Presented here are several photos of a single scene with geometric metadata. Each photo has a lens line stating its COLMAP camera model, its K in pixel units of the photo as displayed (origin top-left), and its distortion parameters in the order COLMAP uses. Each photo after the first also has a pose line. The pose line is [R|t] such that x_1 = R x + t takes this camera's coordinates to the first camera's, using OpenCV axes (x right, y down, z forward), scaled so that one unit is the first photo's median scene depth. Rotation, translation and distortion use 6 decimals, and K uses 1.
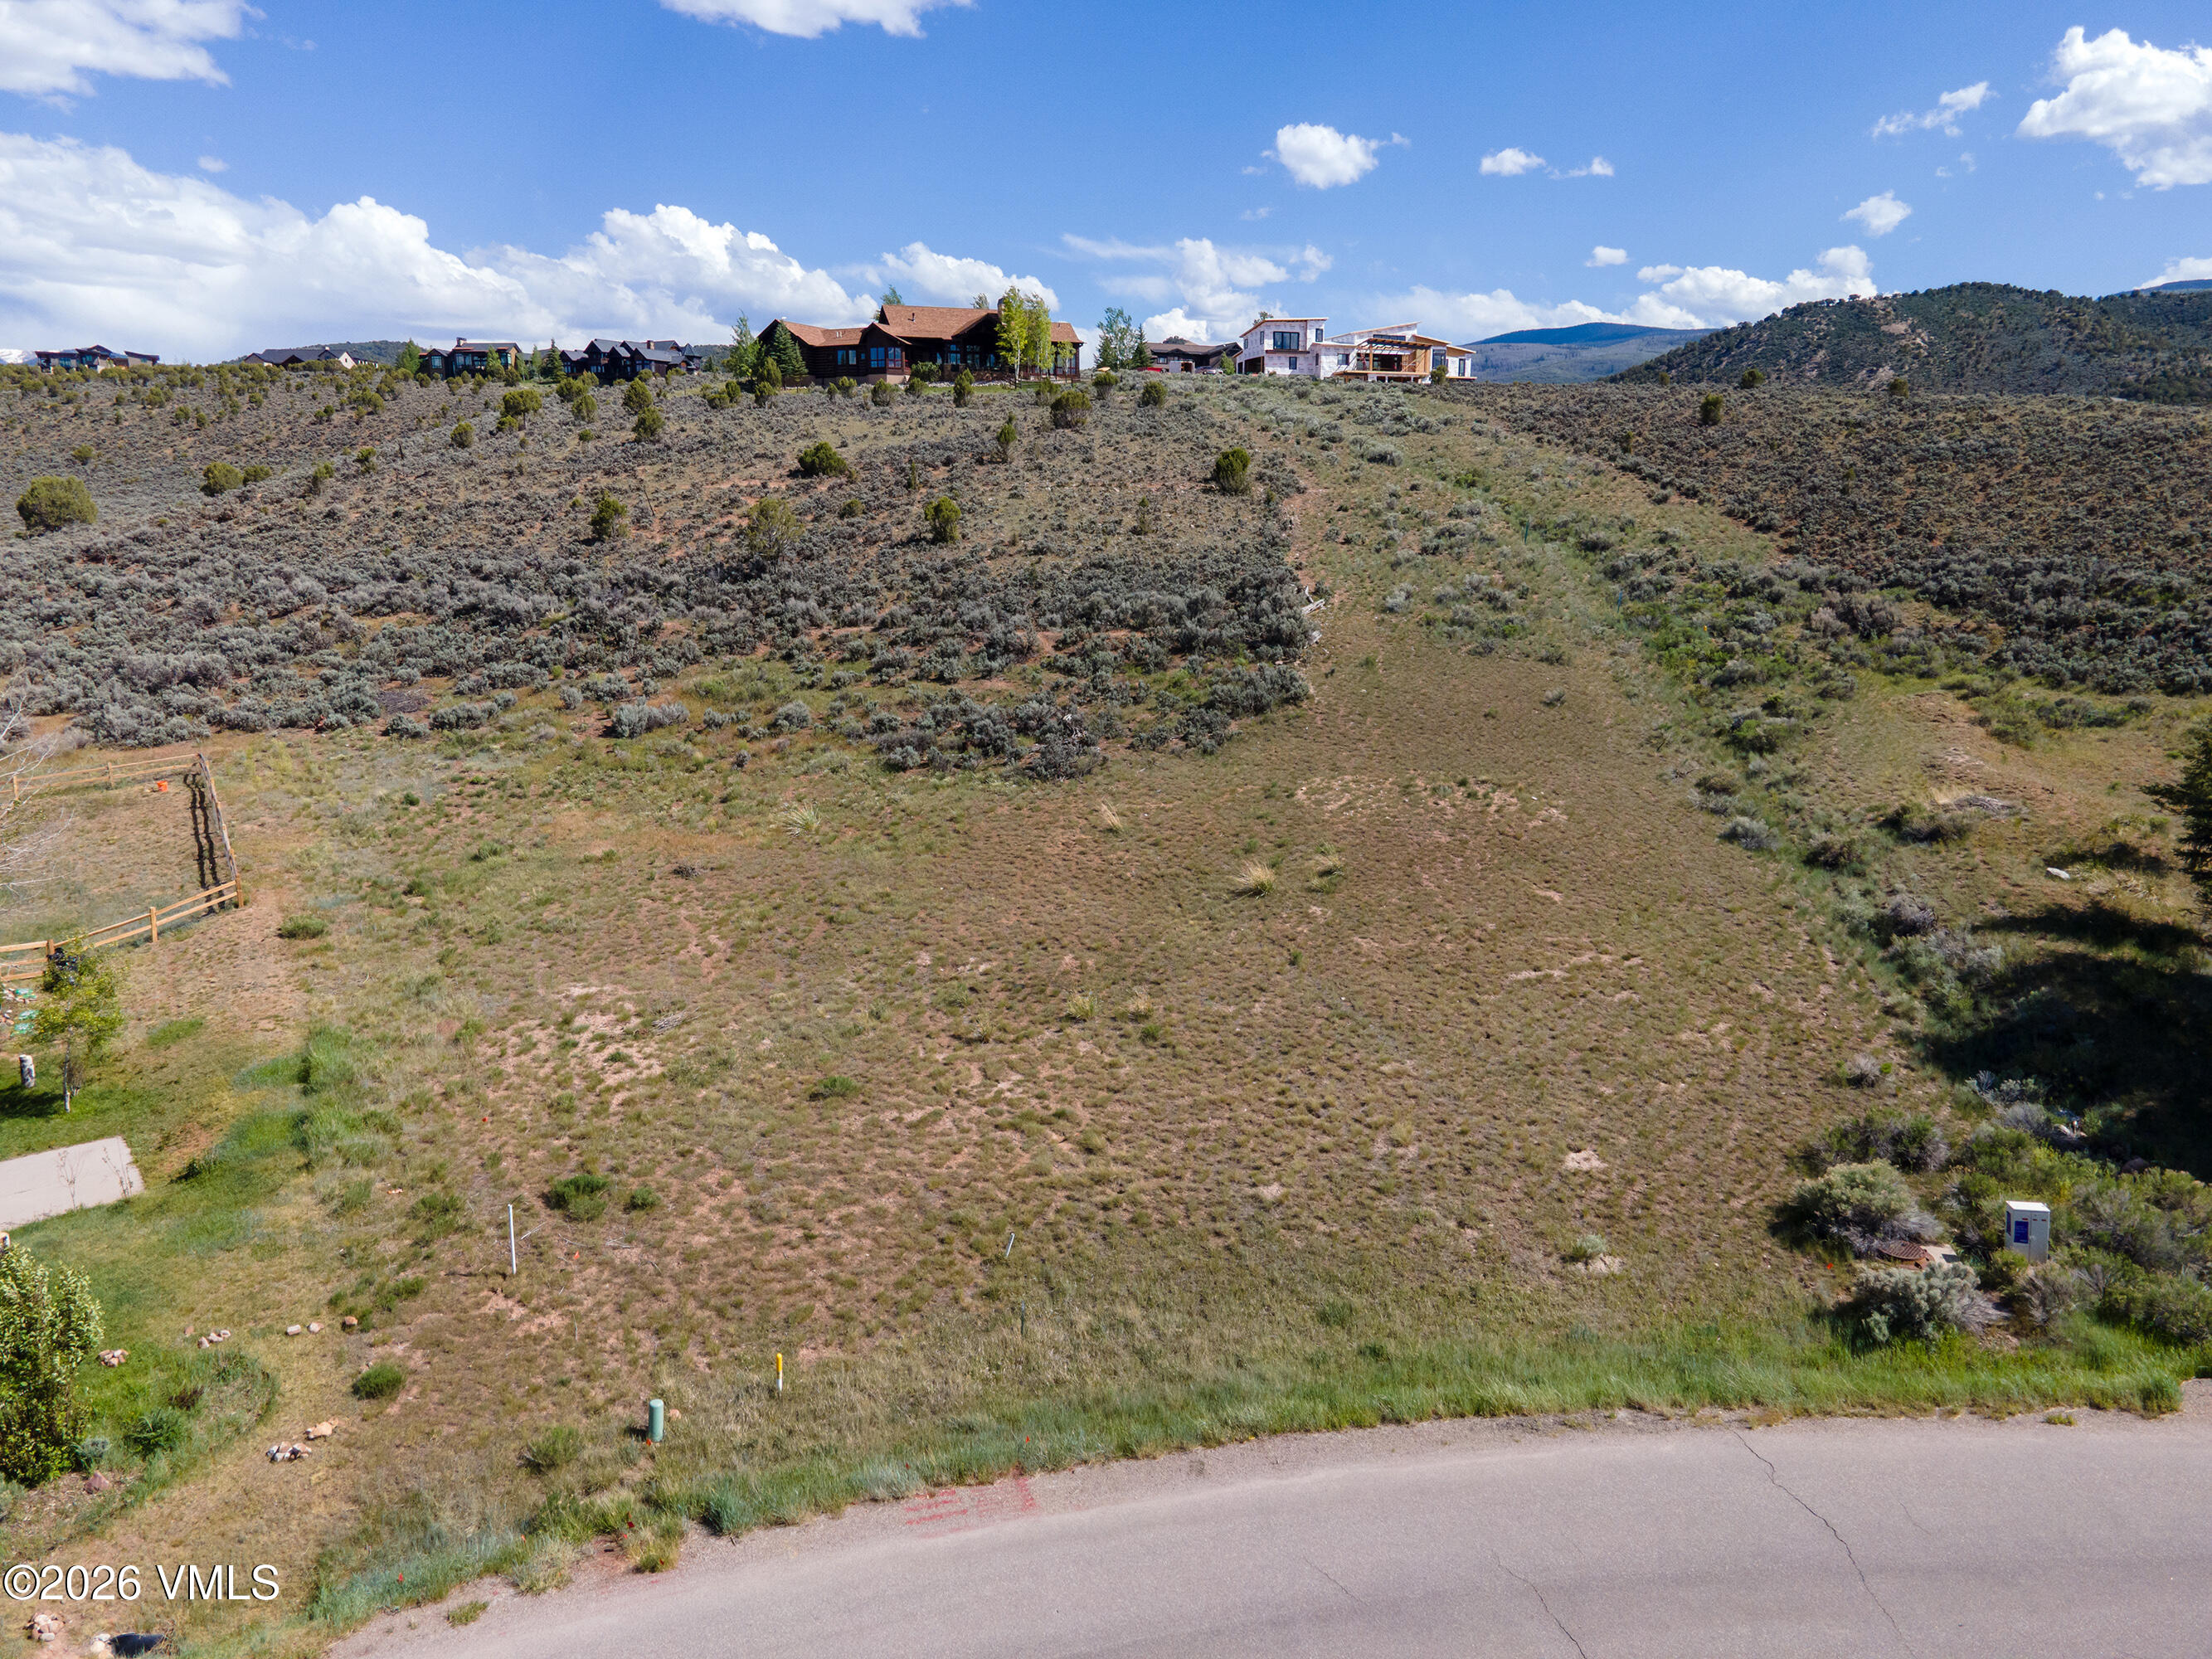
lens RADIAL K [[1600.3, 0, 1099.0], [0, 1600.3, 826.7], [0, 0, 1]] dist [0.022844, 0.037894]
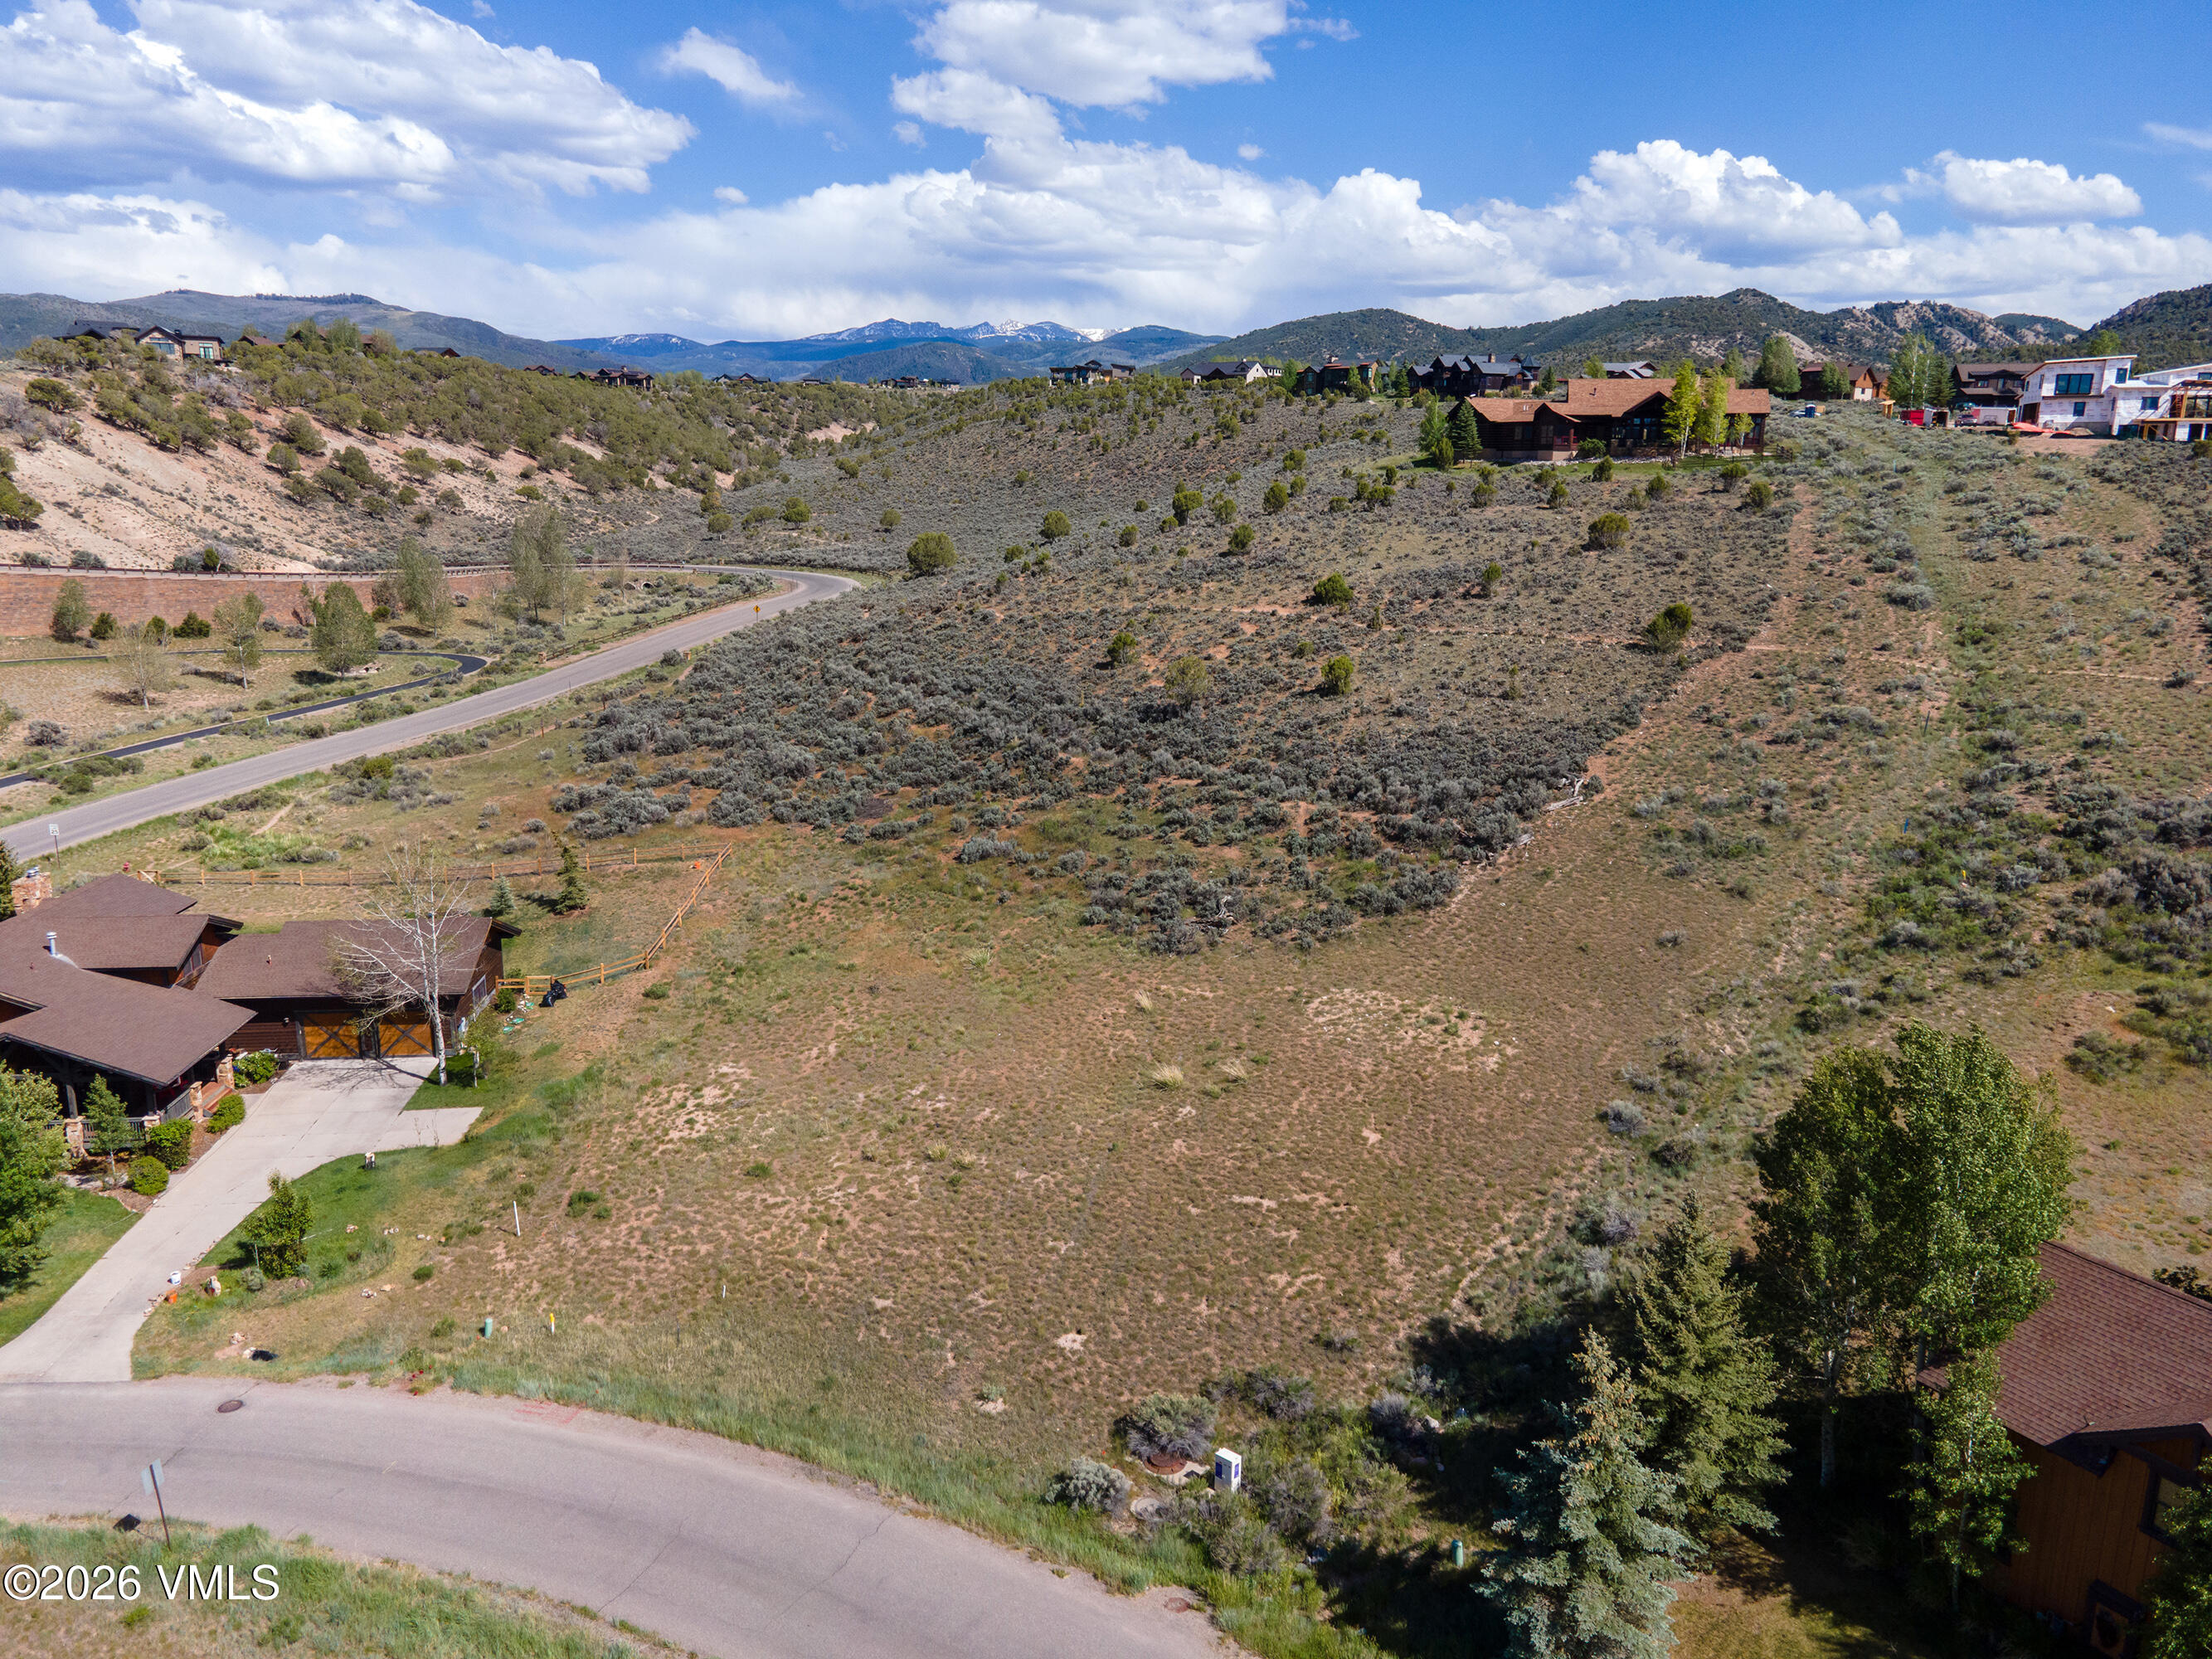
lens RADIAL K [[1600.3, 0, 1096.4], [0, 1600.3, 818.5], [0, 0, 1]] dist [0.022844, 0.037894]
pose [[0.842231, 0.122174, -0.525091, 0.615892], [-0.109720, 0.992444, 0.054926, -0.211542], [0.527834, 0.011353, 0.849272, -0.153347]]
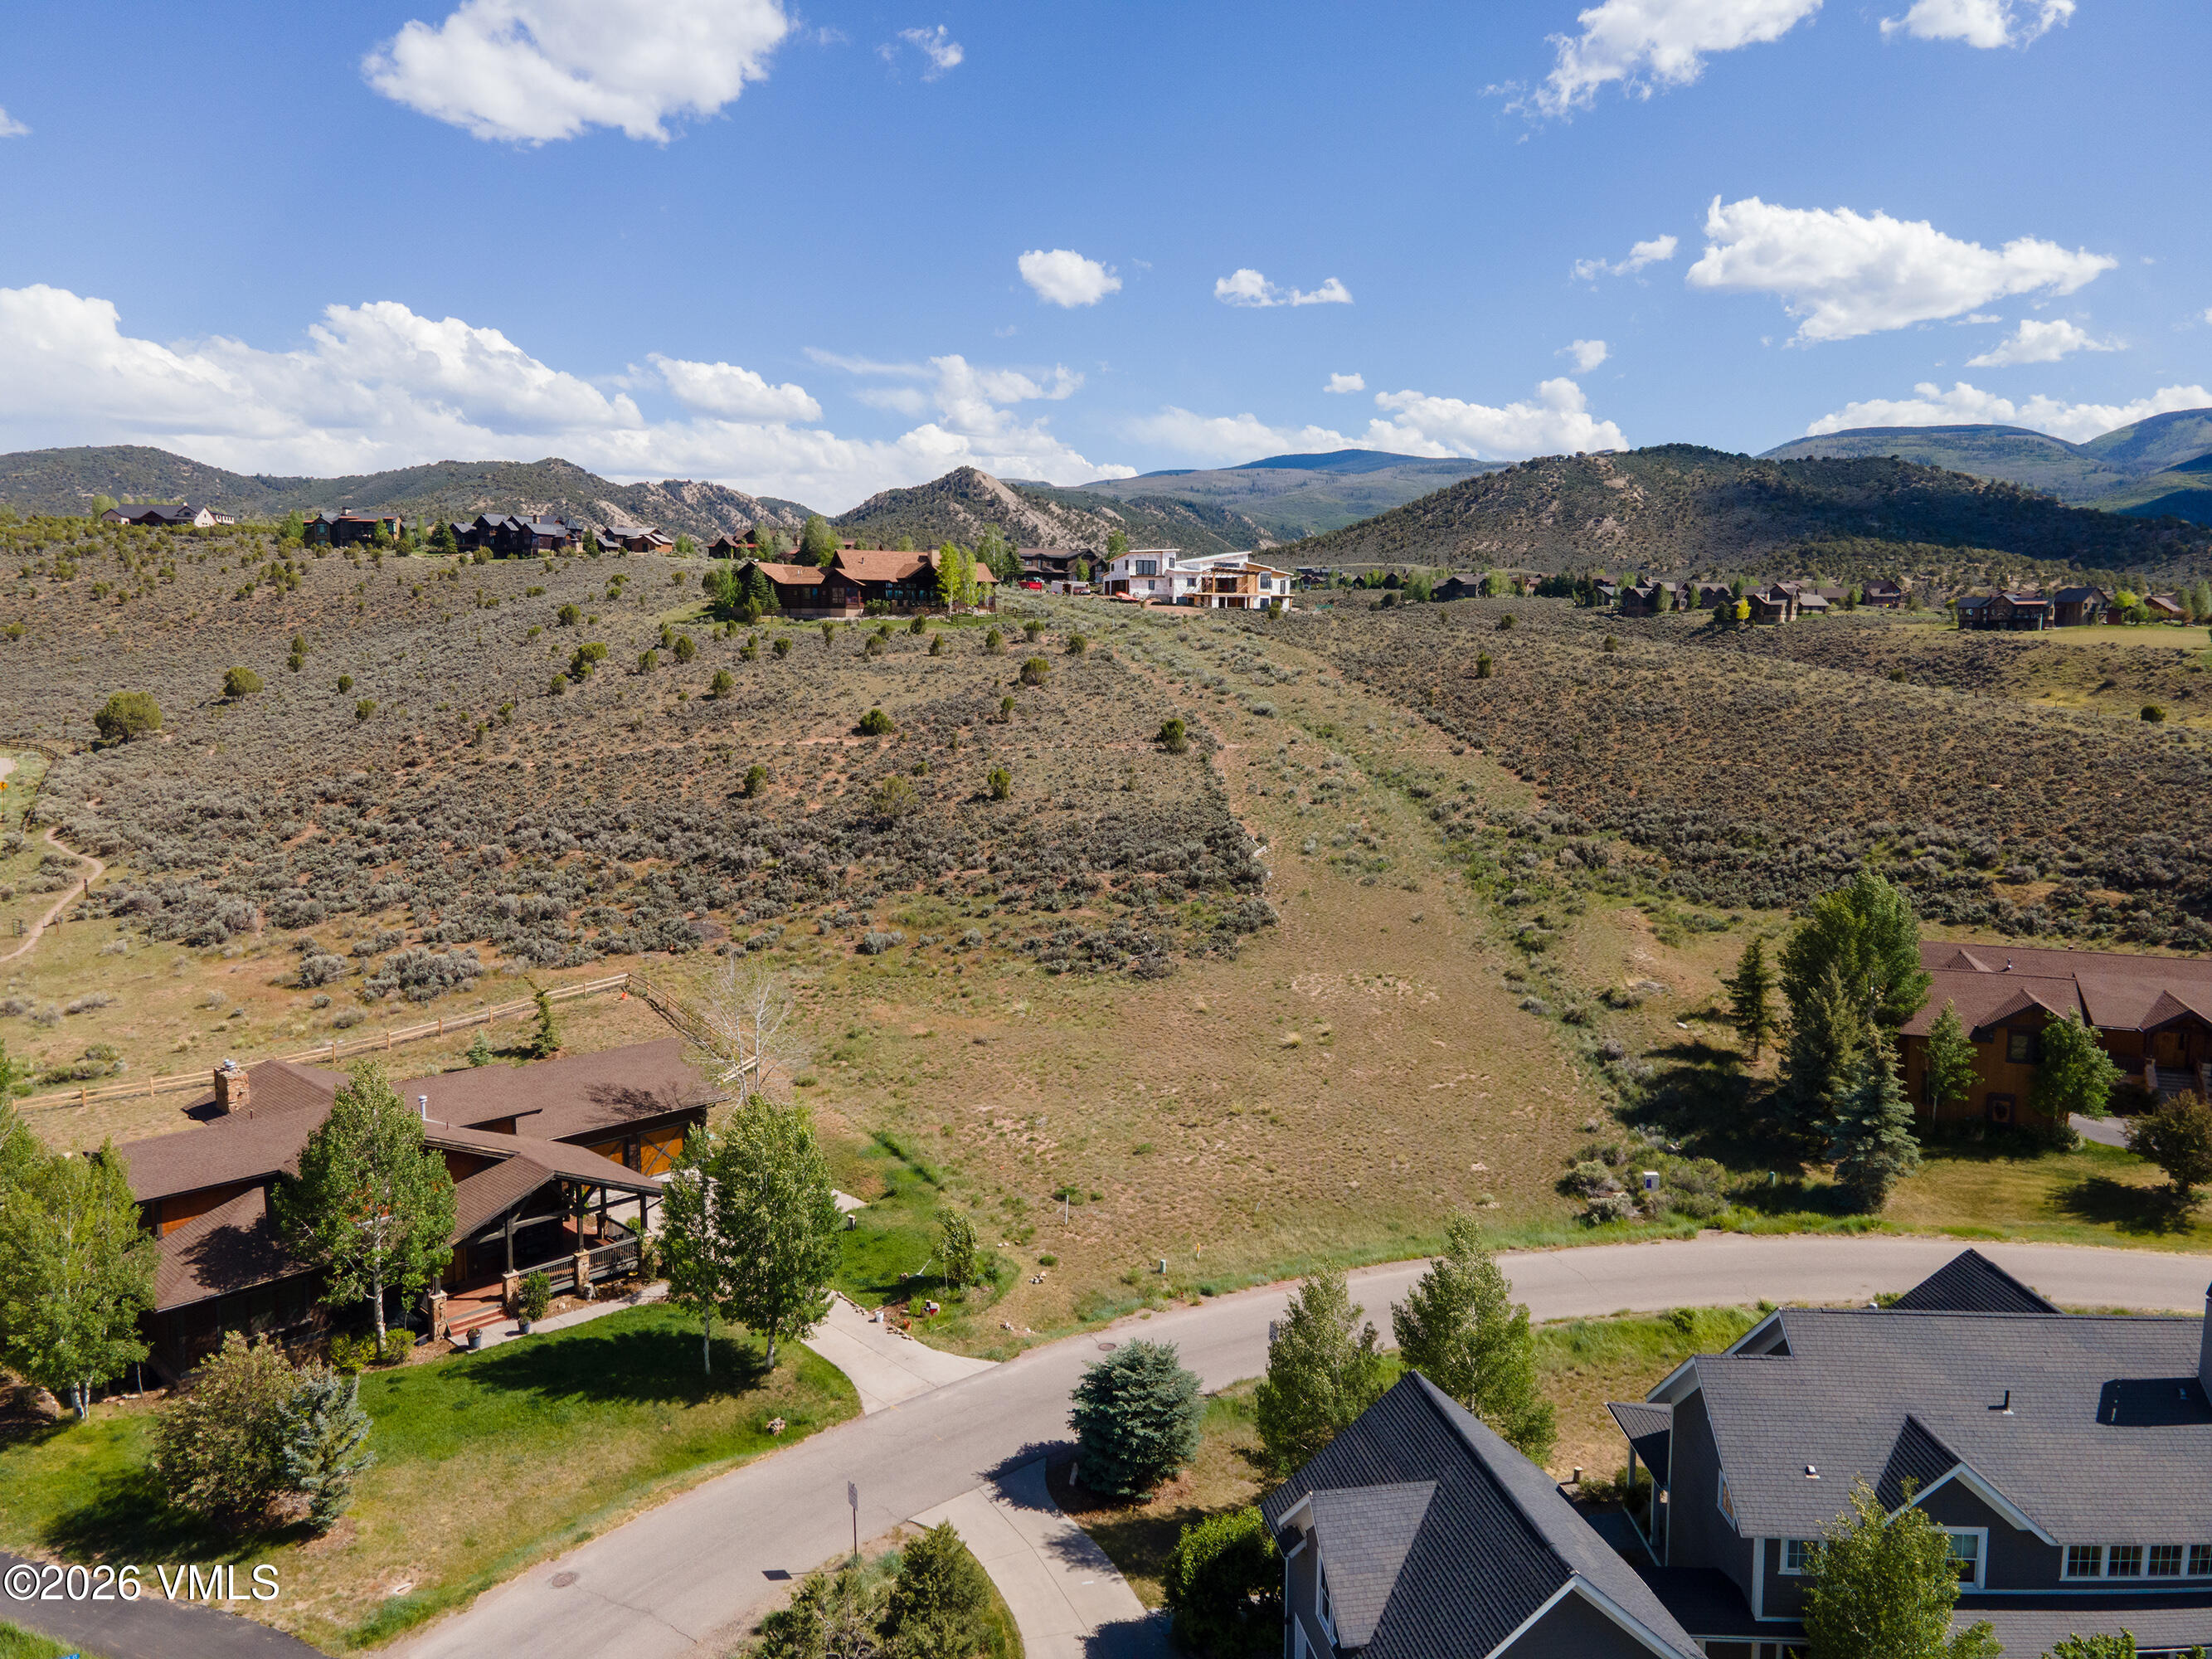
lens RADIAL K [[1600.3, 0, 1094.9], [0, 1600.3, 799.2], [0, 0, 1]] dist [0.022844, 0.037894]
pose [[0.991226, -0.008008, 0.131937, -0.328952], [0.019135, 0.996343, -0.083279, -0.083639], [-0.130788, 0.085073, 0.987754, -0.756942]]
